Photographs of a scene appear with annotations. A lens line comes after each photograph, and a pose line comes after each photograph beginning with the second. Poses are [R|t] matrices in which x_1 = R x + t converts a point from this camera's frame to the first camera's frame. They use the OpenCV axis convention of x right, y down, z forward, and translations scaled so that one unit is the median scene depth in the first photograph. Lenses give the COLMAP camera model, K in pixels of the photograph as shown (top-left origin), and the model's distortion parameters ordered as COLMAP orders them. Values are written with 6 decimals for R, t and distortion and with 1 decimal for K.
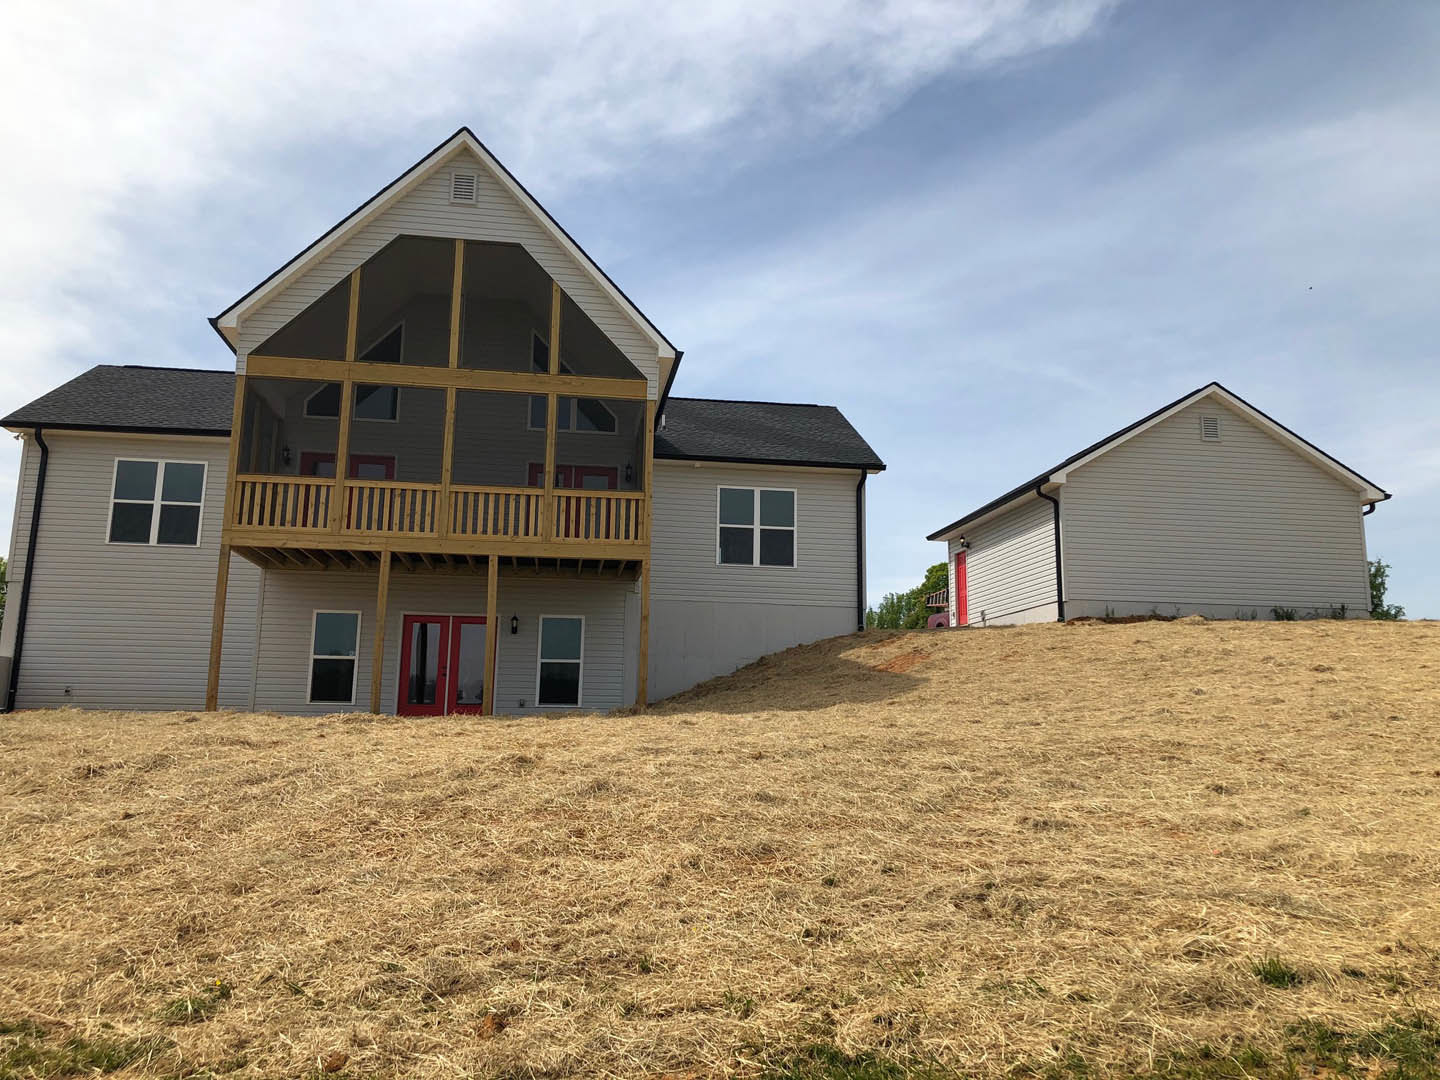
lens RADIAL K [[1165.7, 0, 718.6], [0, 1165.7, 536.1], [0, 0, 1]] dist [-0.006309, -0.000754]
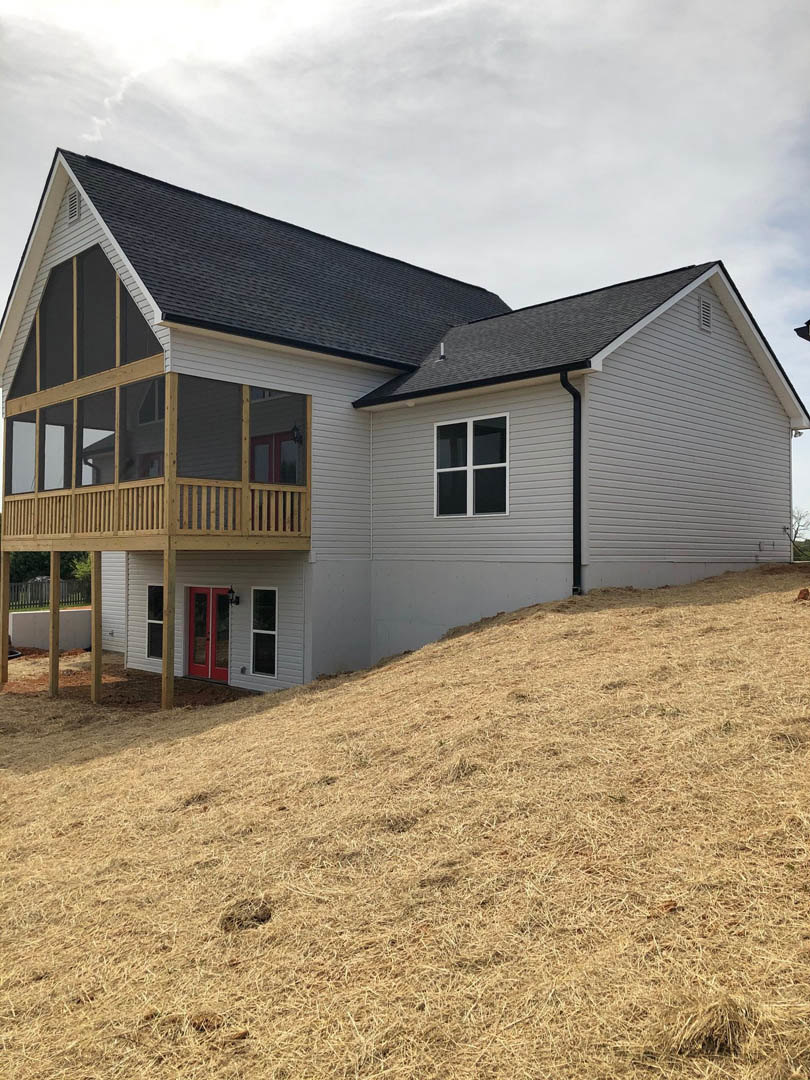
lens RADIAL K [[893.3, 0, 405.6], [0, 893.3, 542.5], [0, 0, 1]] dist [0.016648, -0.009621]
pose [[0.595346, -0.035949, -0.802665, 0.506927], [0.144630, 0.987475, 0.063048, -0.002098], [0.790345, -0.153625, 0.593089, 0.586855]]
